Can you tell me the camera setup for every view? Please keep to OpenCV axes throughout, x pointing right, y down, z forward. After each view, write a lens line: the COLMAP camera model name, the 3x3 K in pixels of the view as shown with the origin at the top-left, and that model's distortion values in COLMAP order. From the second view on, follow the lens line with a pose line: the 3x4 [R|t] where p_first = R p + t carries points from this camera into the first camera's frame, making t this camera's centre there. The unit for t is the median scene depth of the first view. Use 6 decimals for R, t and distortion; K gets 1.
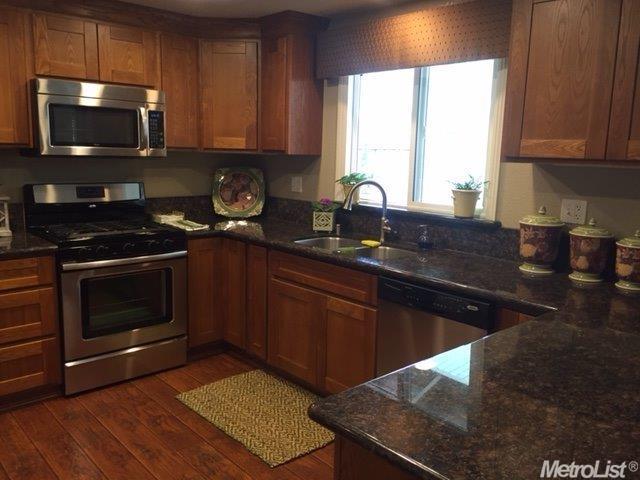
lens RADIAL K [[547.3, 0, 320.0], [0, 547.3, 240.0], [0, 0, 1]] dist [0.071571, -0.081932]
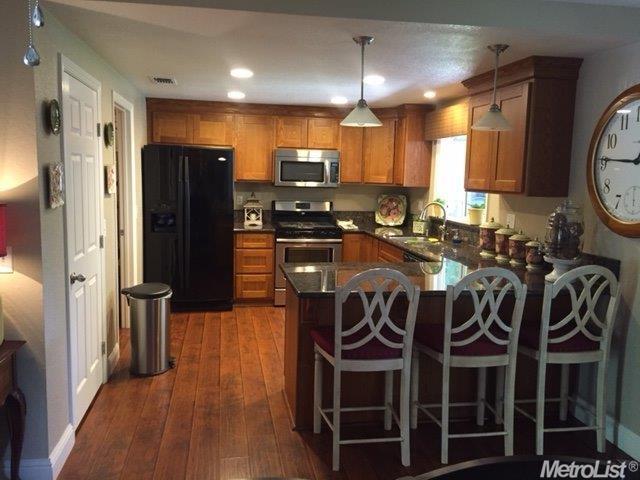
lens RADIAL K [[547.3, 0, 320.0], [0, 547.3, 240.0], [0, 0, 1]] dist [0.071571, -0.081932]
pose [[0.847140, 0.061614, -0.527785, 0.611819], [-0.093786, 0.994999, -0.034377, 0.085417], [0.523027, 0.078621, 0.848682, -0.525586]]
